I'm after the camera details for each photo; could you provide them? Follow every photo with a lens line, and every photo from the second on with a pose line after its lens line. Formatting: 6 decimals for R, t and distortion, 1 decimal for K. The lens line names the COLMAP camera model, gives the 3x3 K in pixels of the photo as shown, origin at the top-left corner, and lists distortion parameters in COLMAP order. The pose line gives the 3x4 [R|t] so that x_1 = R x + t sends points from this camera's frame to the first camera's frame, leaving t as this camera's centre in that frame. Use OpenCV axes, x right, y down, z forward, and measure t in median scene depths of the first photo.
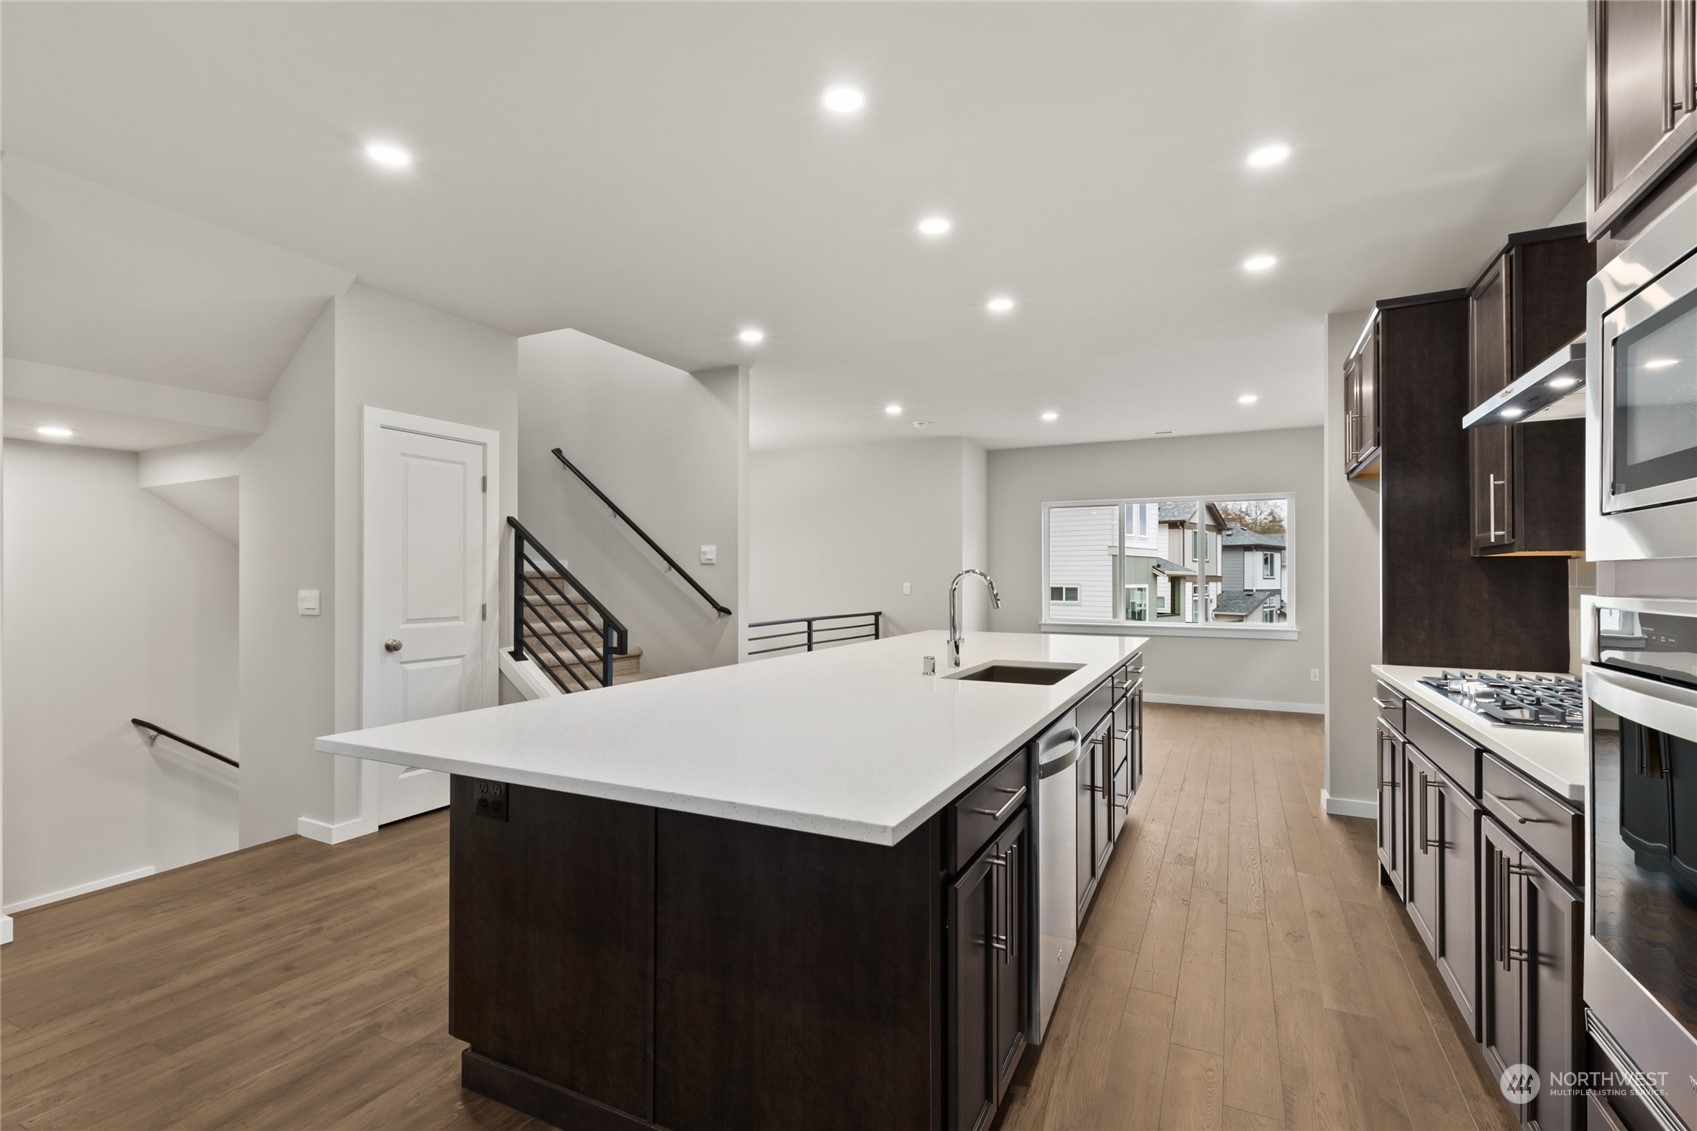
lens RADIAL K [[772.6, 0, 851.0], [0, 772.6, 575.8], [0, 0, 1]] dist [0.017992, -0.001045]
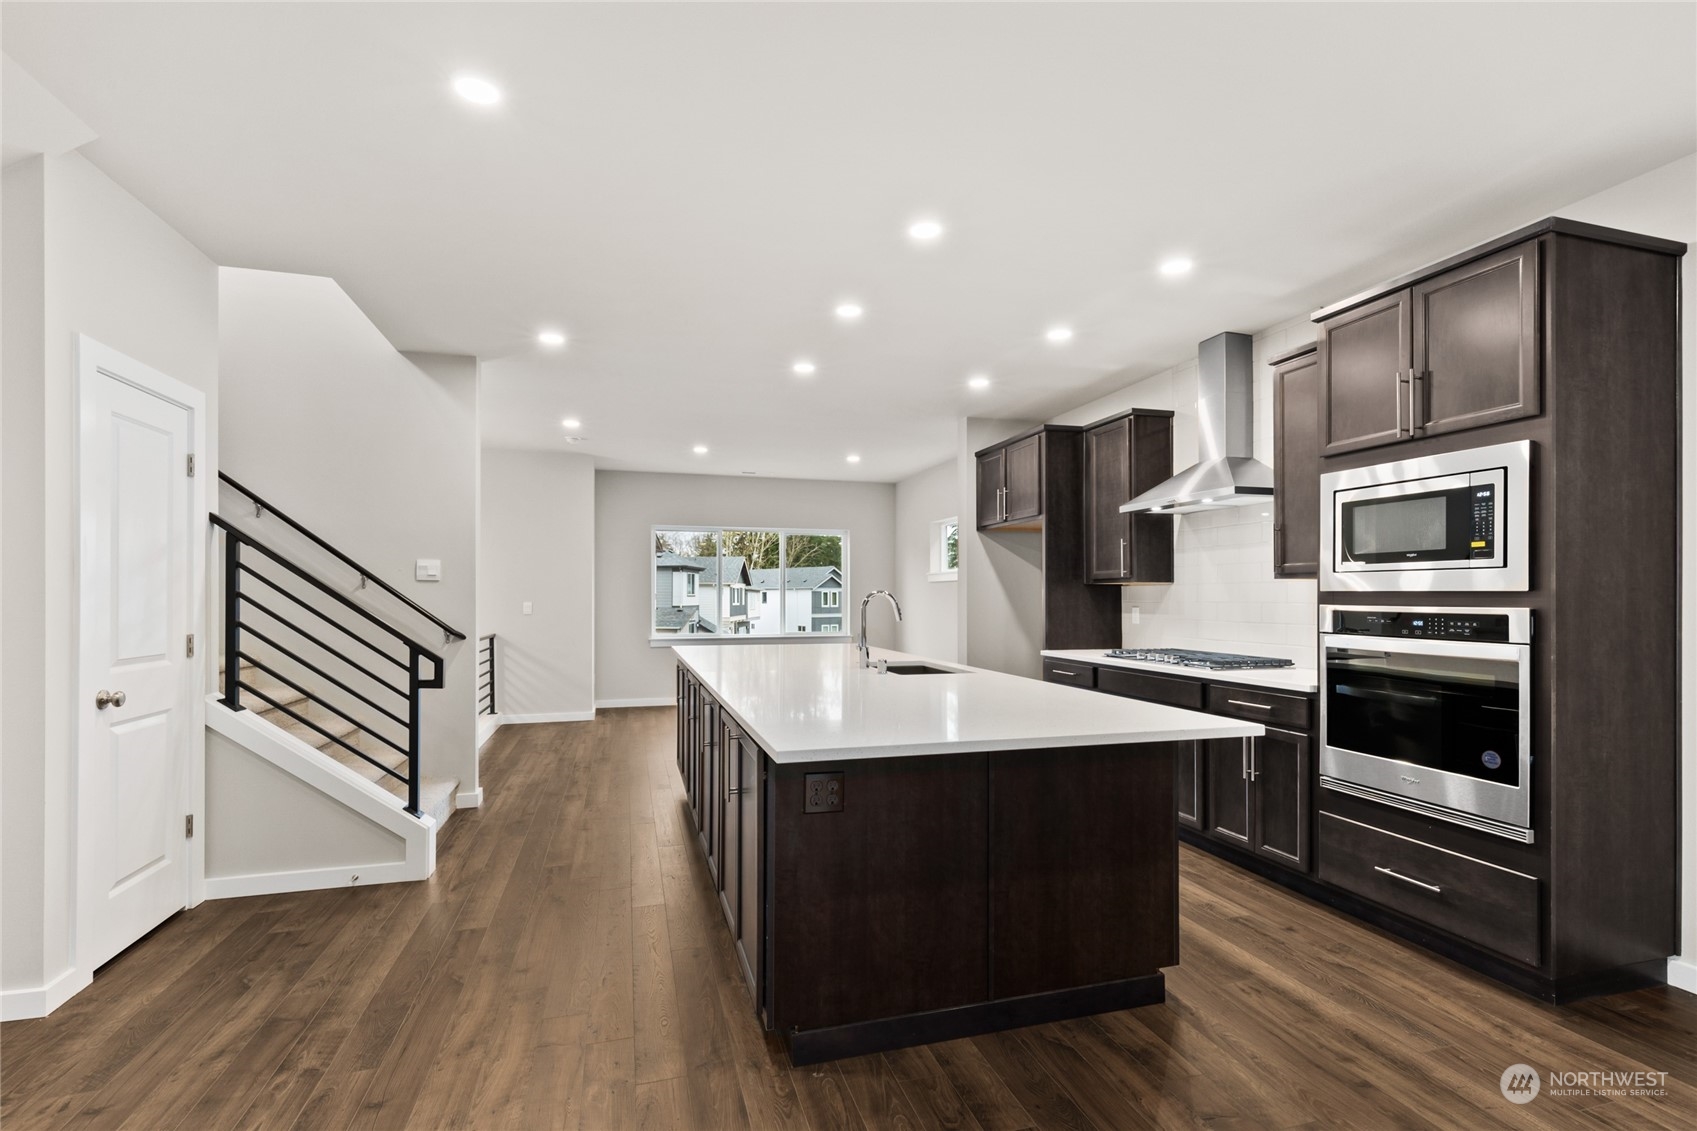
lens RADIAL K [[772.6, 0, 852.3], [0, 772.6, 593.5], [0, 0, 1]] dist [0.017992, -0.001045]
pose [[0.736576, 0.000982, 0.676354, -0.087211], [-0.001399, 0.999999, 0.000072, -0.000308], [-0.676353, -0.000999, 0.736577, 0.011173]]
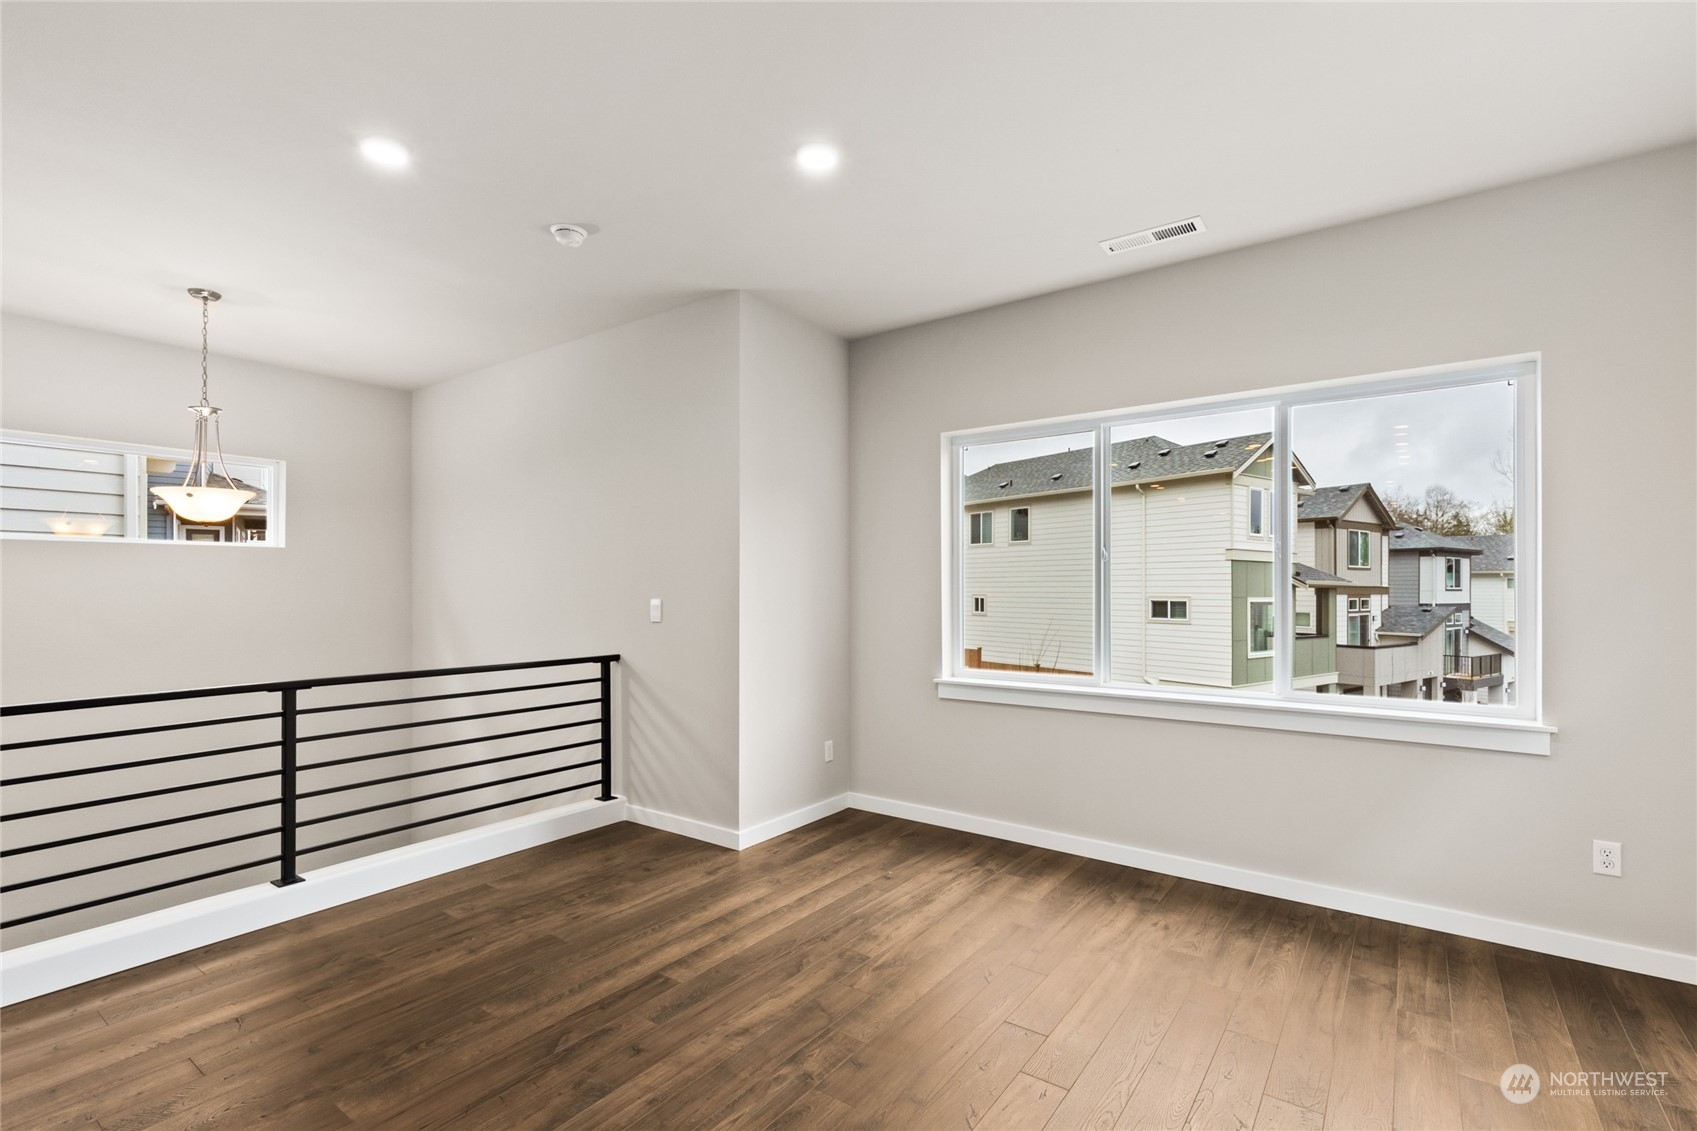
lens RADIAL K [[772.6, 0, 854.2], [0, 772.6, 588.9], [0, 0, 1]] dist [0.017992, -0.001045]
pose [[0.987132, -0.000021, -0.159906, 0.084200], [0.000339, 0.999998, 0.001960, 0.000524], [0.159906, -0.001989, 0.987130, 0.159093]]
